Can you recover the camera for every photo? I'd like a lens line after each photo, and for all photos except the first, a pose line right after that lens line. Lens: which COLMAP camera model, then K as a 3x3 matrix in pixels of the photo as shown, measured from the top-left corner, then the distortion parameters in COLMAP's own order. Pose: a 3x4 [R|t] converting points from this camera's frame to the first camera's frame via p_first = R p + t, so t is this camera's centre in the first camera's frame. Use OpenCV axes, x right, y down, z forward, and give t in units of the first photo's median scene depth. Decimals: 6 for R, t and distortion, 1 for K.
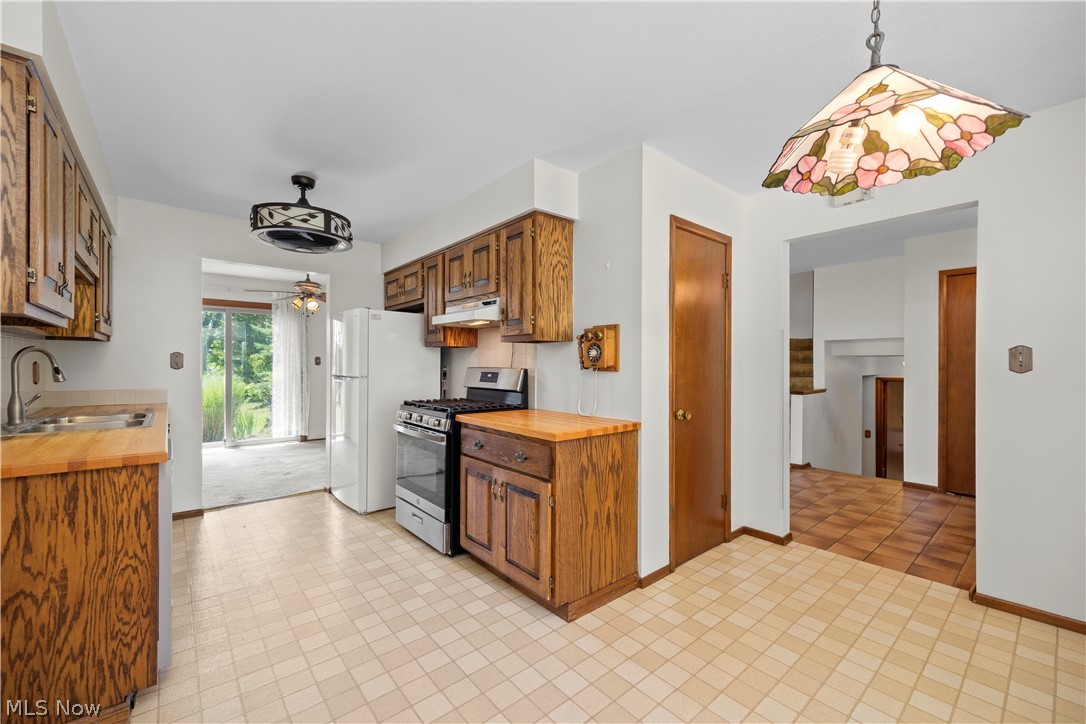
lens RADIAL K [[434.9, 0, 543.4], [0, 434.9, 363.6], [0, 0, 1]] dist [0.003002, -0.000509]
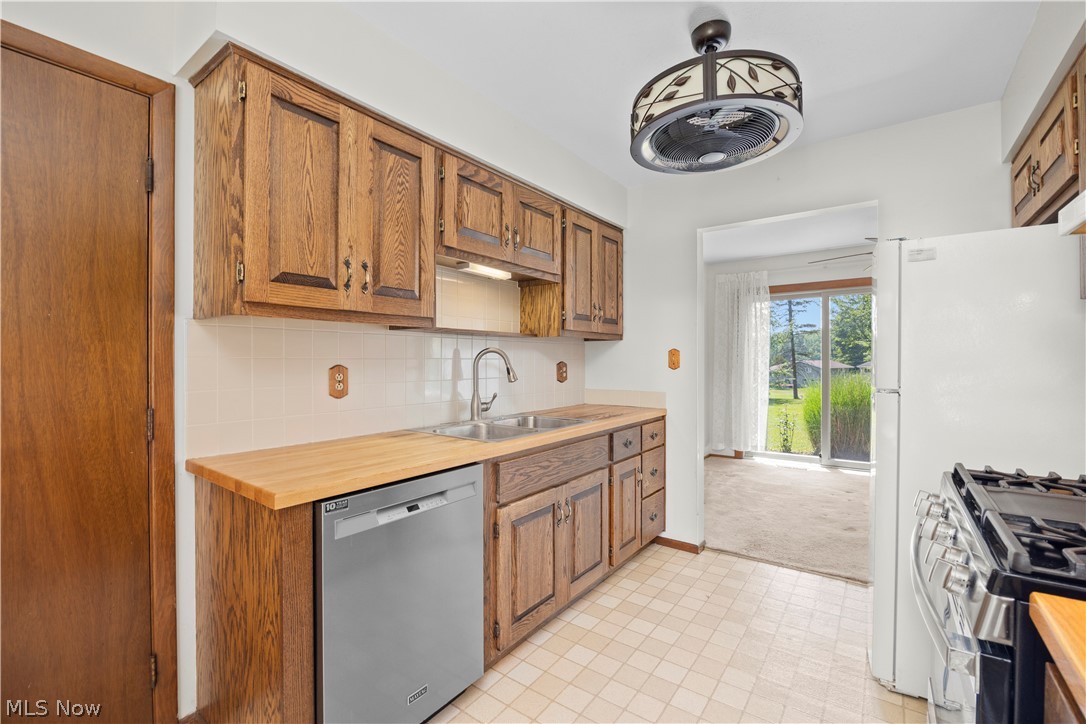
lens RADIAL K [[468.9, 0, 543.5], [0, 468.9, 361.0], [0, 0, 1]] dist [-0.016146, 0.000305]
pose [[0.237095, -0.005123, -0.971473, -0.028045], [0.005740, 0.999976, -0.003873, -0.001508], [0.971470, -0.004658, 0.237118, 0.708091]]
